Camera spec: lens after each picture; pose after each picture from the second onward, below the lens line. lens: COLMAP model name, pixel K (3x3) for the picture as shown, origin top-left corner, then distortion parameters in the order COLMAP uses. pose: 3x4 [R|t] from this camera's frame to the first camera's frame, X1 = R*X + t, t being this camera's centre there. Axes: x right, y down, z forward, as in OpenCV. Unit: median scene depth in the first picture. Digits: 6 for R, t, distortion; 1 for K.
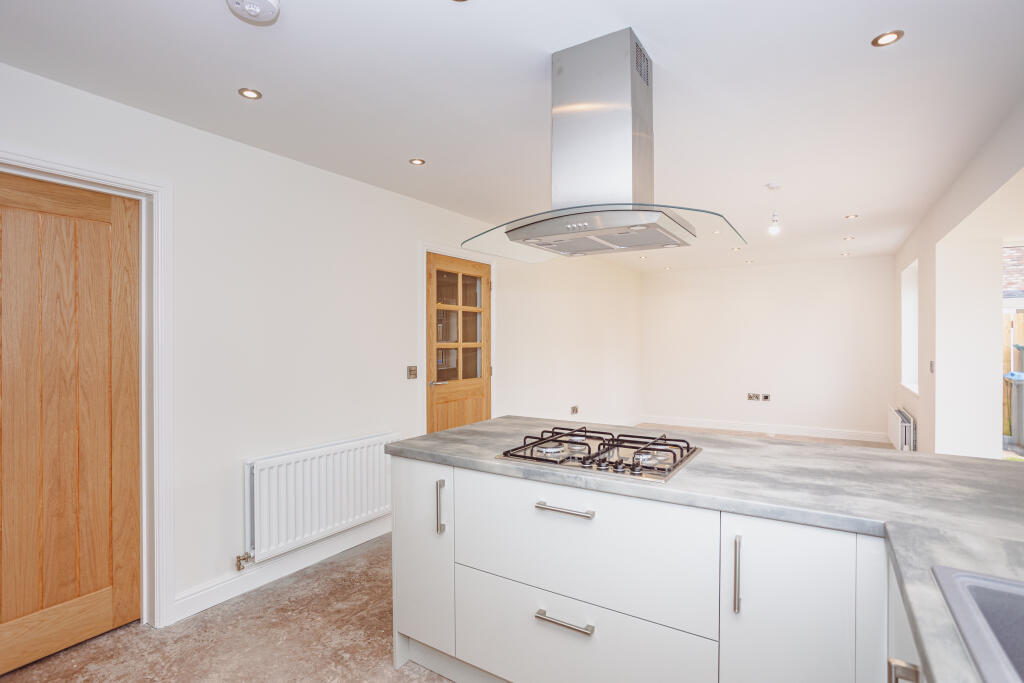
lens RADIAL K [[495.1, 0, 506.0], [0, 495.1, 343.9], [0, 0, 1]] dist [-0.062286, 0.033068]
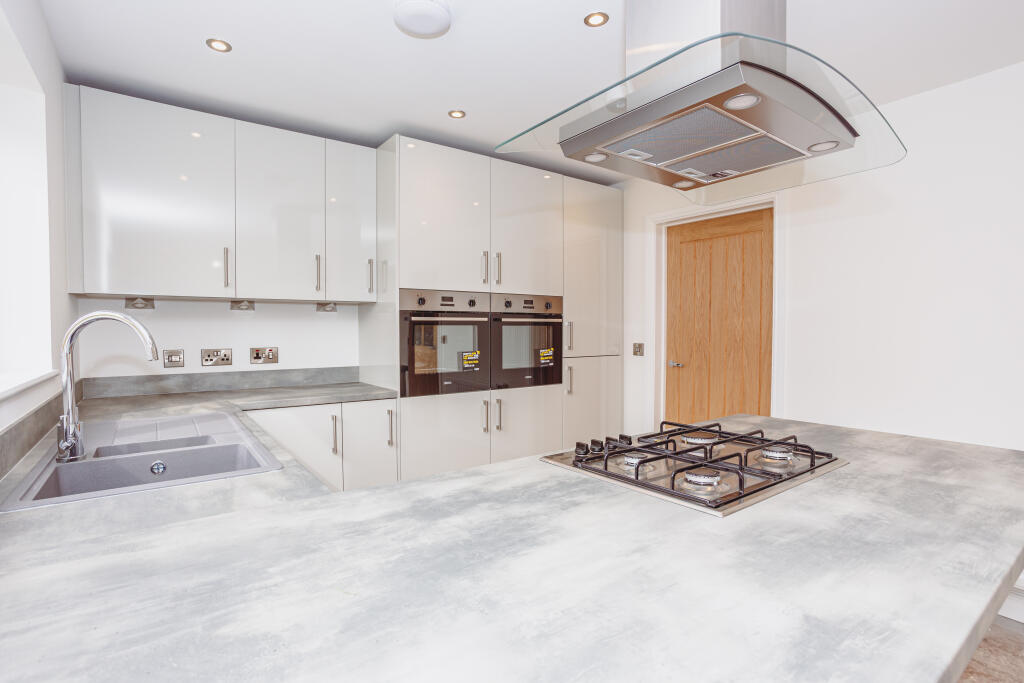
lens RADIAL K [[495.1, 0, 506.0], [0, 495.1, 343.9], [0, 0, 1]] dist [-0.062286, 0.033068]
pose [[-0.342144, 0.032844, -0.939073, 1.399473], [-0.002643, 0.999351, 0.035915, 0.047858], [0.939644, 0.014770, -0.341836, 1.473705]]
